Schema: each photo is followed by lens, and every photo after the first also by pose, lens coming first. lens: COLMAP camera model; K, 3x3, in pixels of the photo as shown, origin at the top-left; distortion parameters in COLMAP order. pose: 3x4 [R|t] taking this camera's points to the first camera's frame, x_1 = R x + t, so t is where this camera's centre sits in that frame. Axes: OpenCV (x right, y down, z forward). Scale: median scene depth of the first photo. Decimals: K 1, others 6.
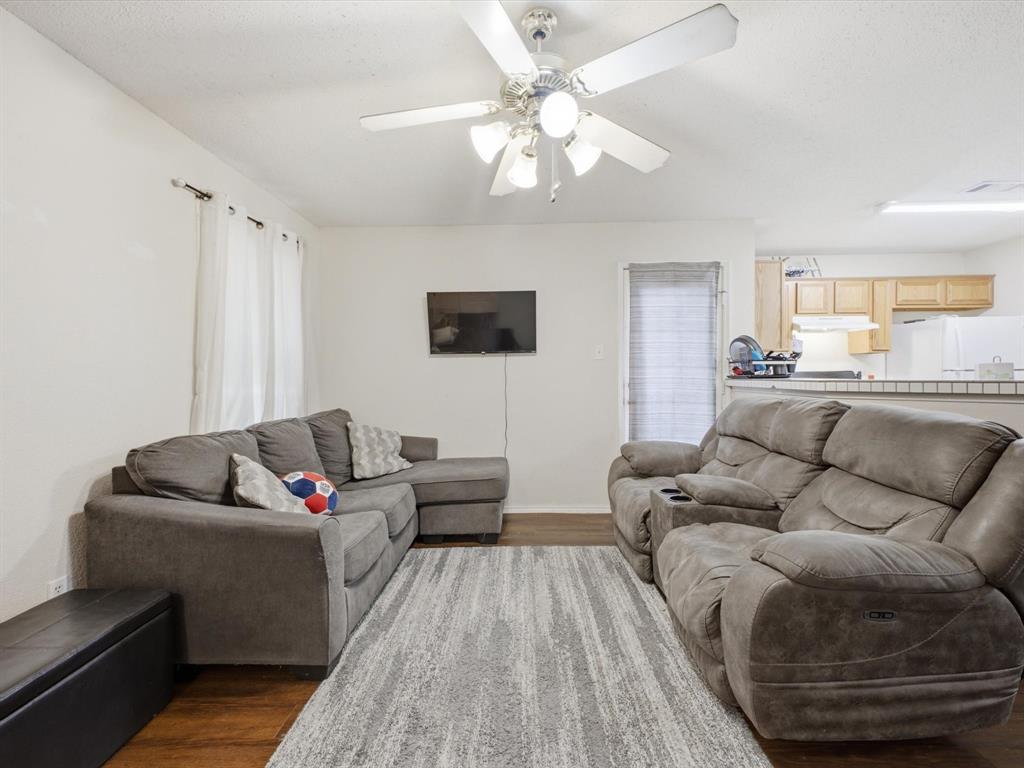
lens RADIAL K [[460.4, 0, 510.6], [0, 460.4, 379.0], [0, 0, 1]] dist [0.019388, -0.000874]
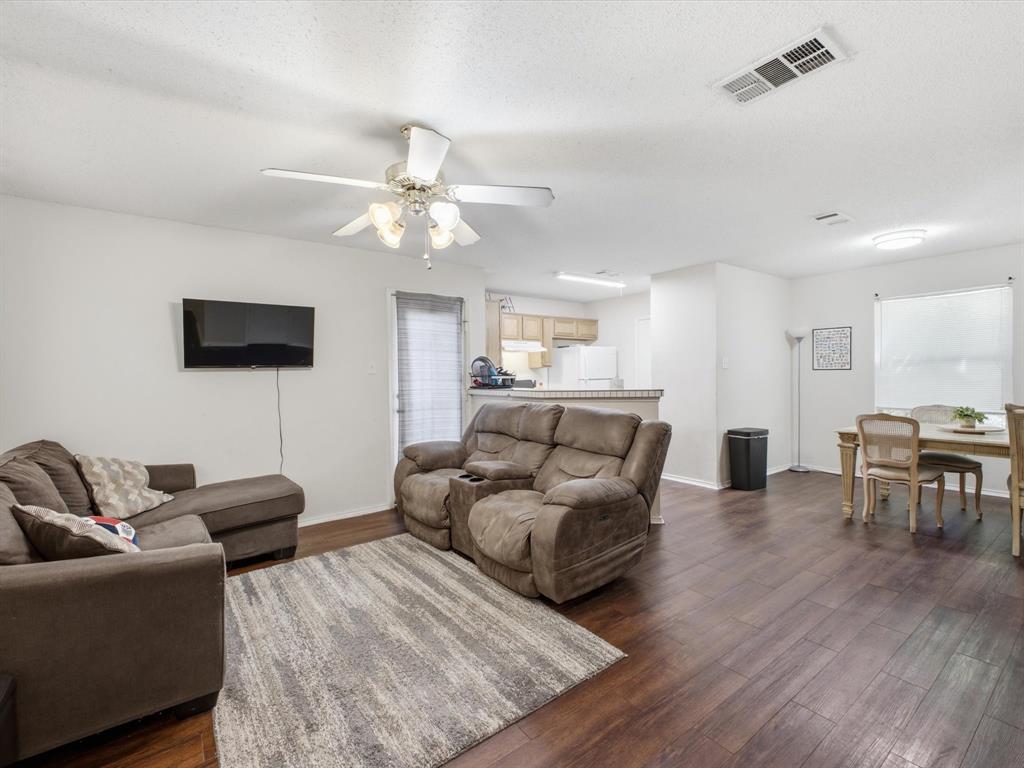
lens RADIAL K [[471.2, 0, 511.6], [0, 471.2, 379.4], [0, 0, 1]] dist [0.038787, -0.000760]
pose [[0.784743, -0.009223, 0.619753, -0.346184], [0.014015, 0.999898, -0.002866, -0.029484], [-0.619663, 0.010935, 0.784791, -0.142806]]
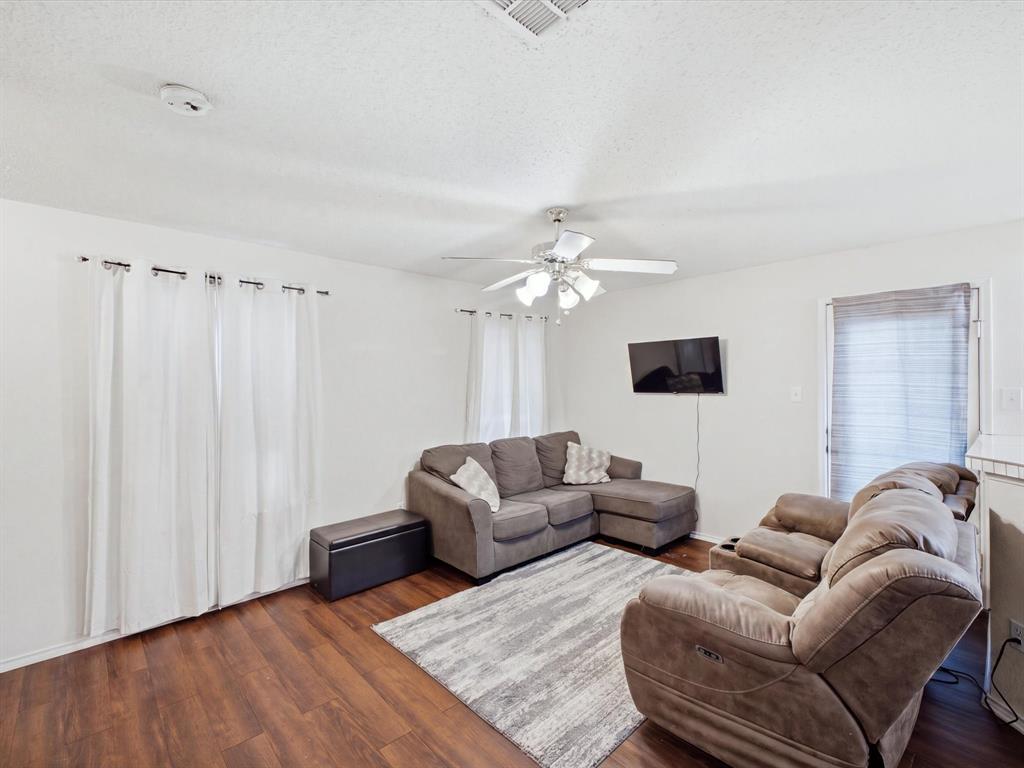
lens RADIAL K [[460.9, 0, 512.0], [0, 460.9, 384.0], [0, 0, 1]] dist [0.019162, -0.000724]
pose [[0.701576, 0.009717, -0.712528, 0.645650], [-0.011044, 0.999935, 0.002763, -0.105888], [0.712509, 0.005931, 0.701638, -0.125674]]
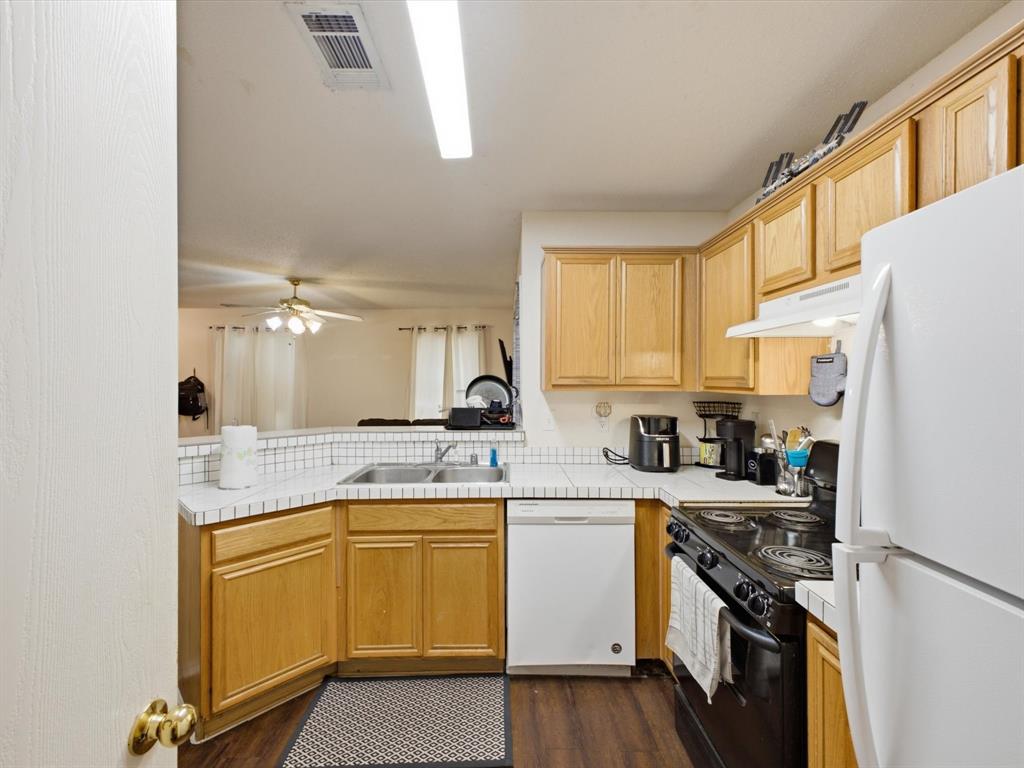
lens RADIAL K [[453.3, 0, 503.7], [0, 453.3, 381.2], [0, 0, 1]] dist [0.018493, -0.000621]
pose [[0.024058, 0.010759, -0.999653, 1.686447], [-0.008453, 0.999909, 0.010558, -0.119166], [0.999675, 0.008196, 0.024147, 1.315531]]
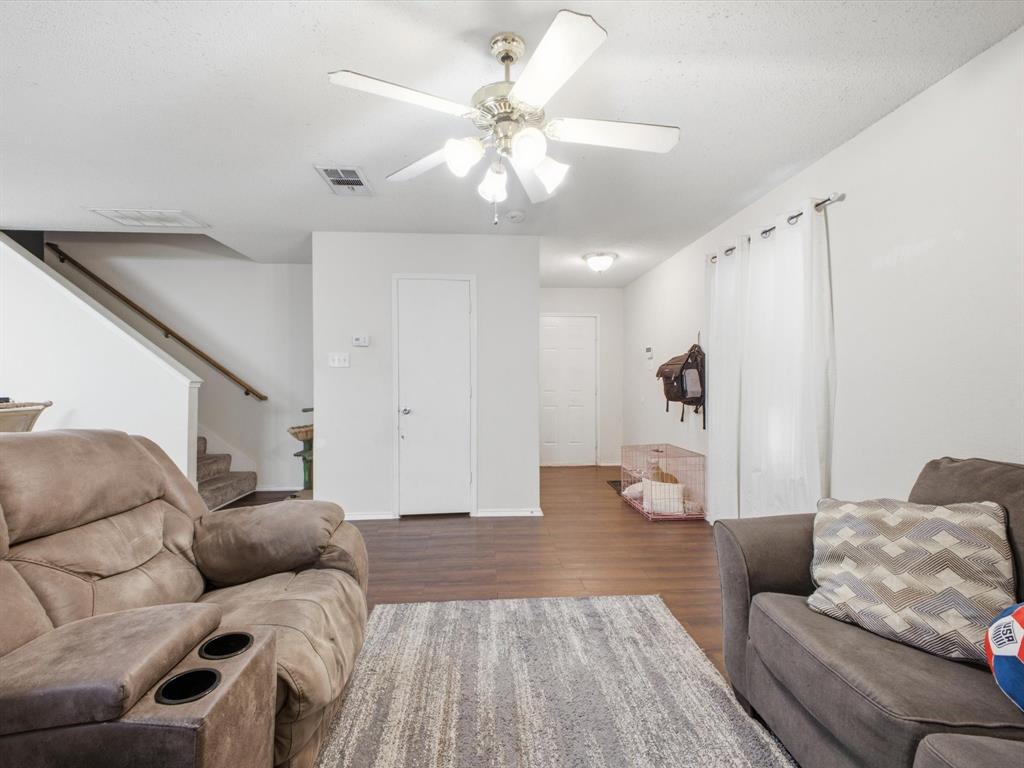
lens RADIAL K [[453.3, 0, 503.7], [0, 453.3, 381.2], [0, 0, 1]] dist [0.018493, -0.000621]
pose [[-0.997059, 0.008654, -0.076147, 0.095293], [0.007487, 0.999850, 0.015604, -0.015358], [0.076270, 0.014988, -0.996975, 1.225496]]
